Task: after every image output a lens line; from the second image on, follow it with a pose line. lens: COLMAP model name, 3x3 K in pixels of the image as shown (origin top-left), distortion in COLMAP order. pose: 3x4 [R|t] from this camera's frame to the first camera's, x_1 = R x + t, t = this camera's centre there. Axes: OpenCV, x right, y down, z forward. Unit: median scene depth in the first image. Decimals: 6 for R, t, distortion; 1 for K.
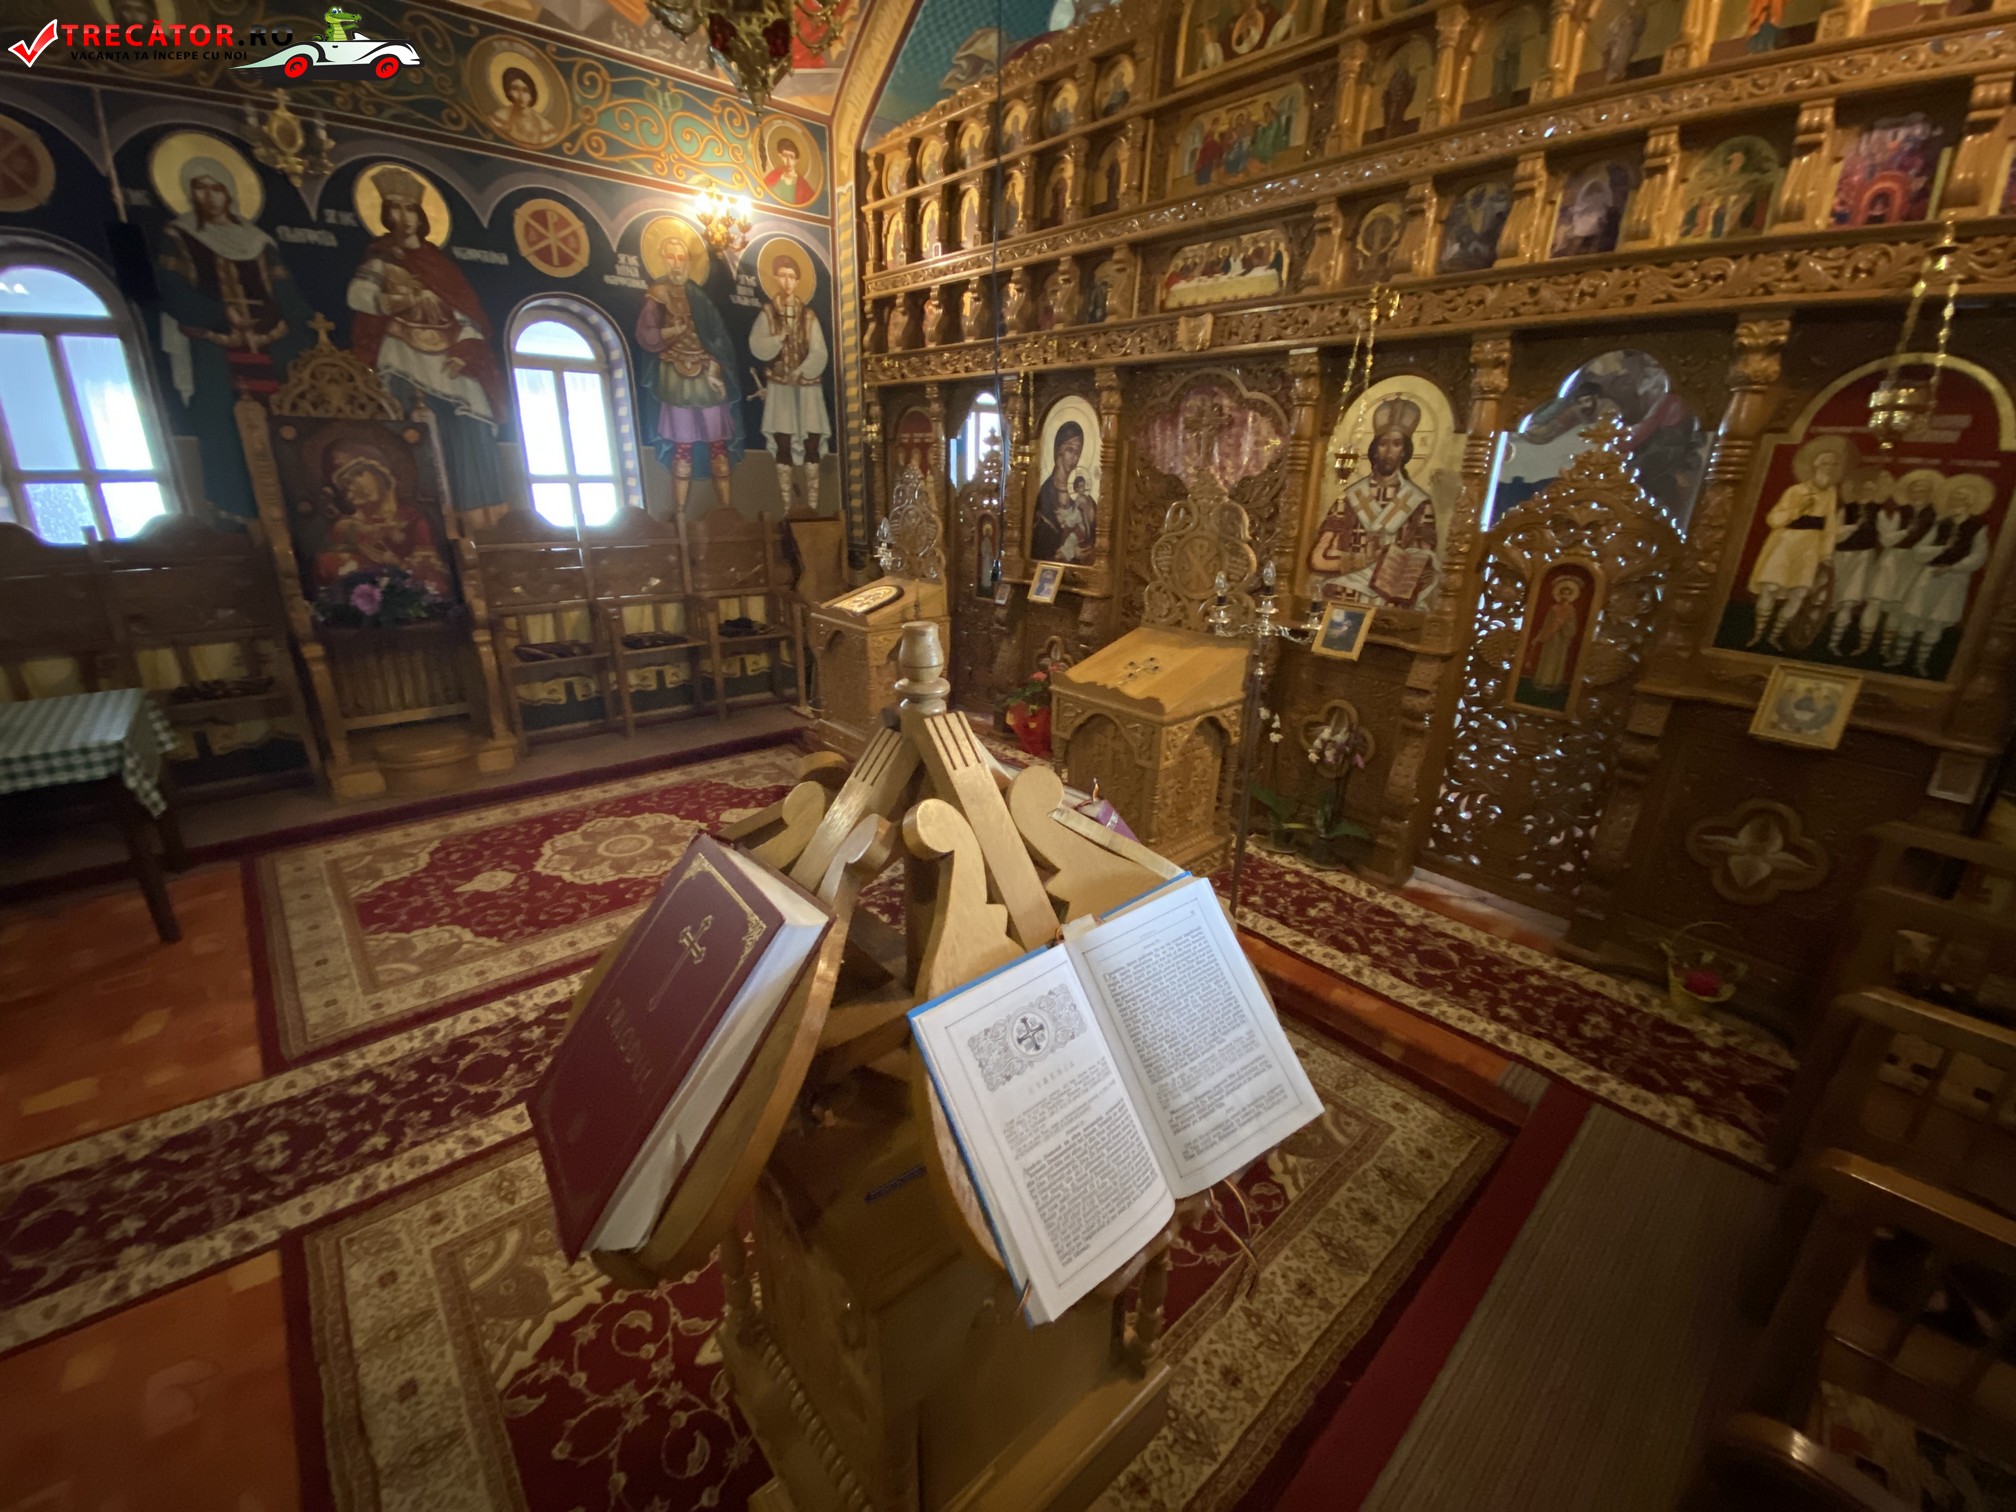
lens RADIAL K [[801.8, 0, 1003.3], [0, 801.8, 775.2], [0, 0, 1]] dist [0.001504, -0.011504]
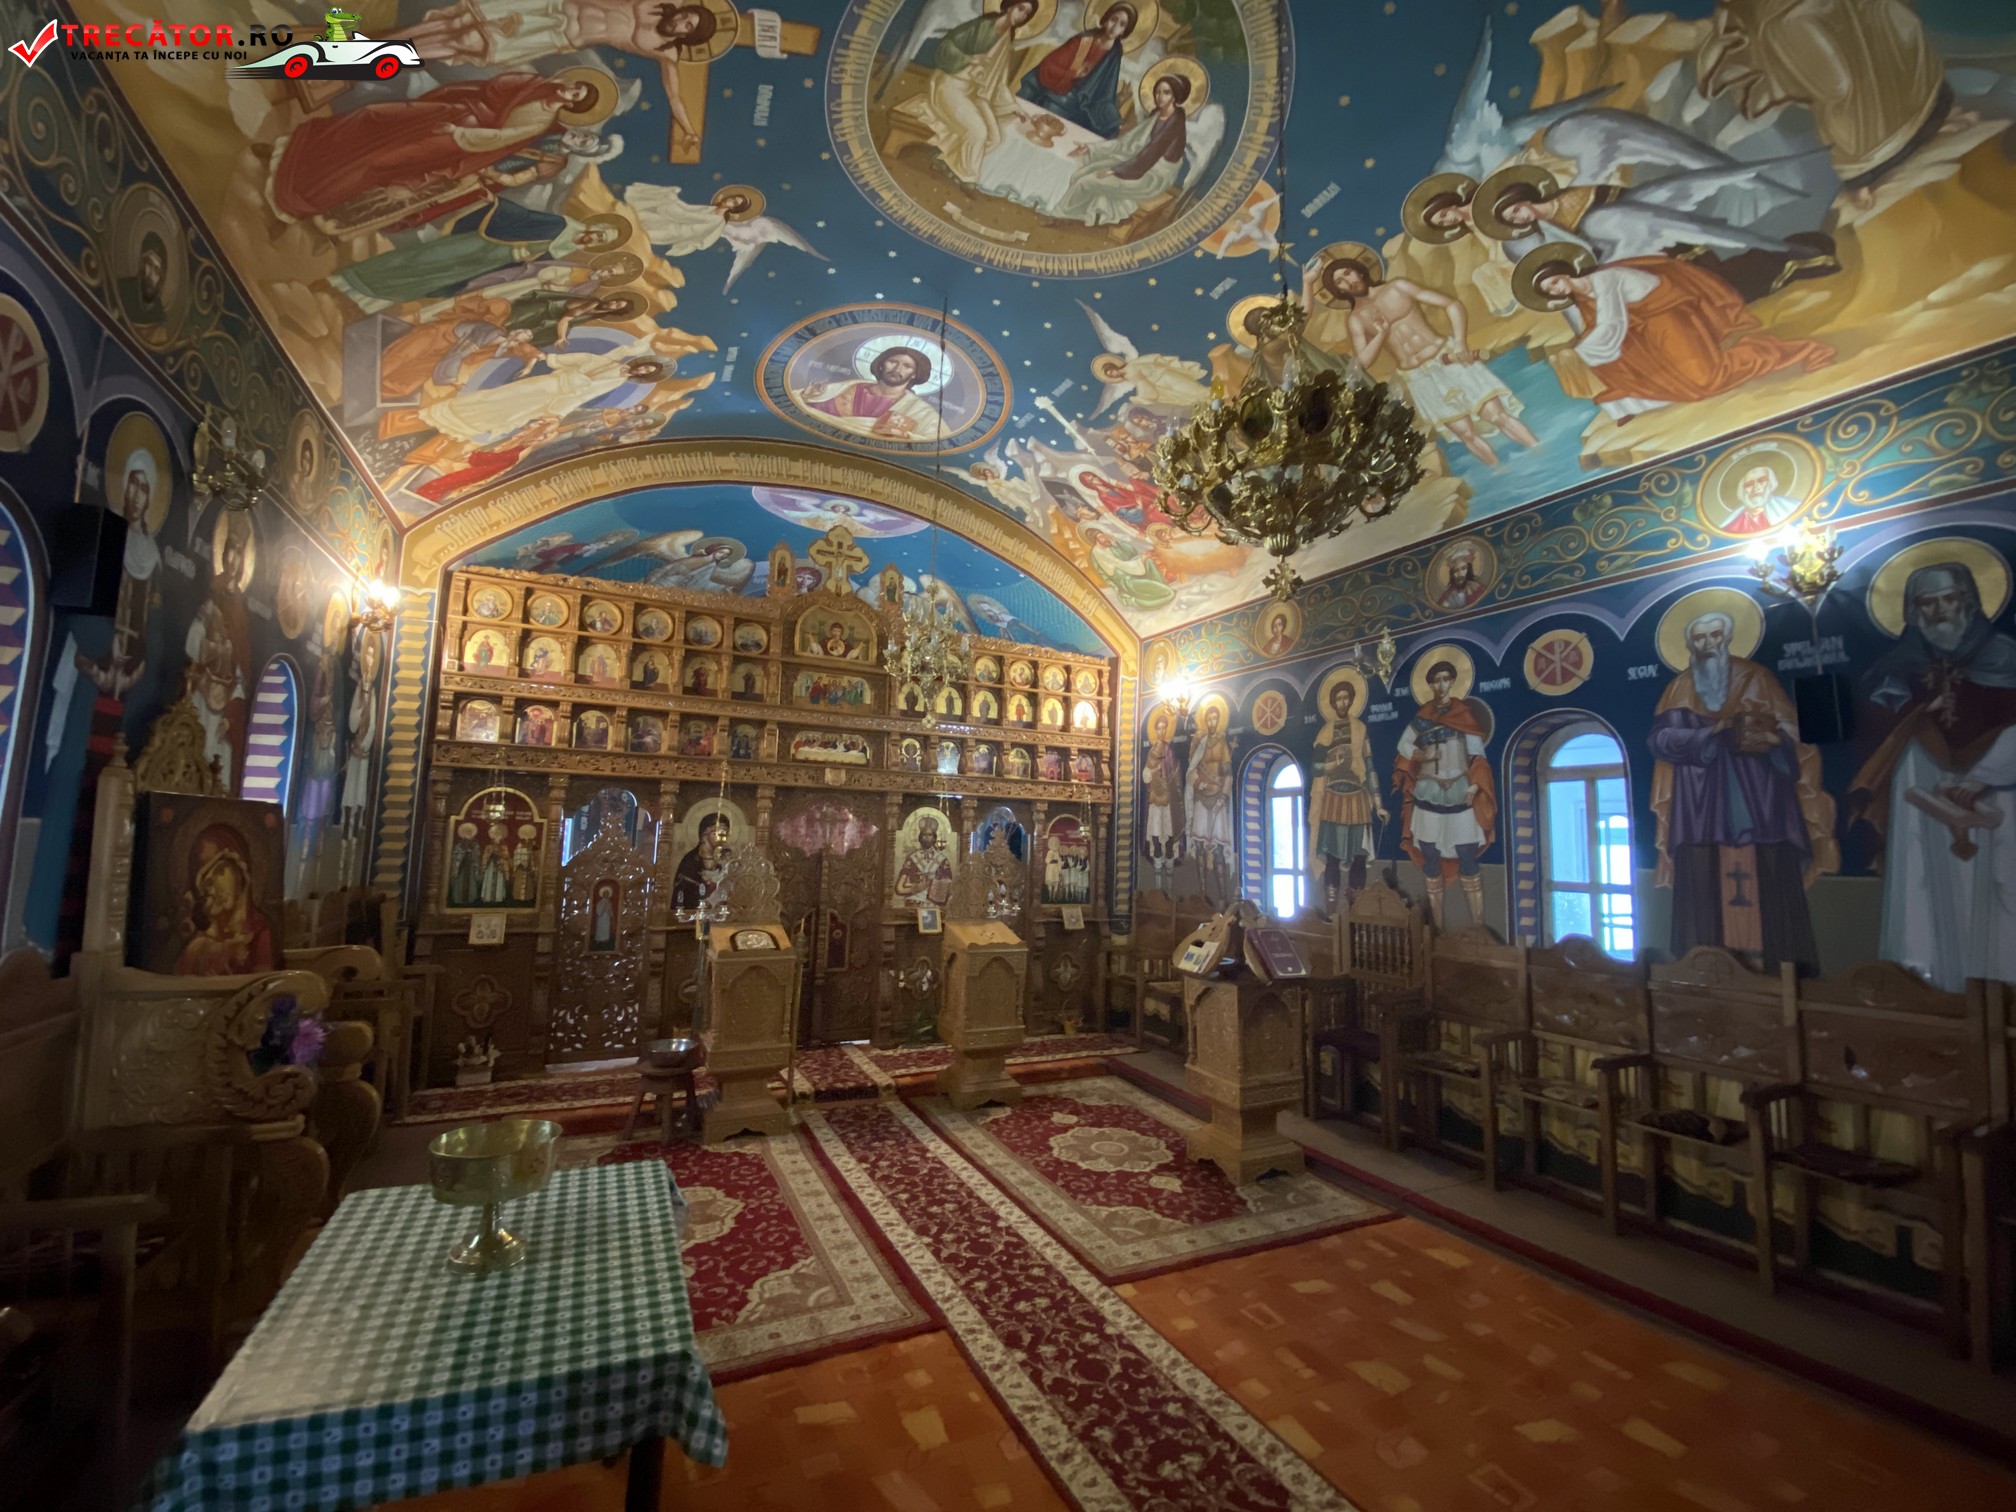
lens RADIAL K [[801.8, 0, 1003.3], [0, 801.8, 775.2], [0, 0, 1]] dist [0.001504, -0.011504]
pose [[0.273311, 0.063163, 0.959850, -1.863821], [0.321189, 0.934581, -0.152957, -0.187082], [-0.906719, 0.350098, 0.235144, 0.263816]]
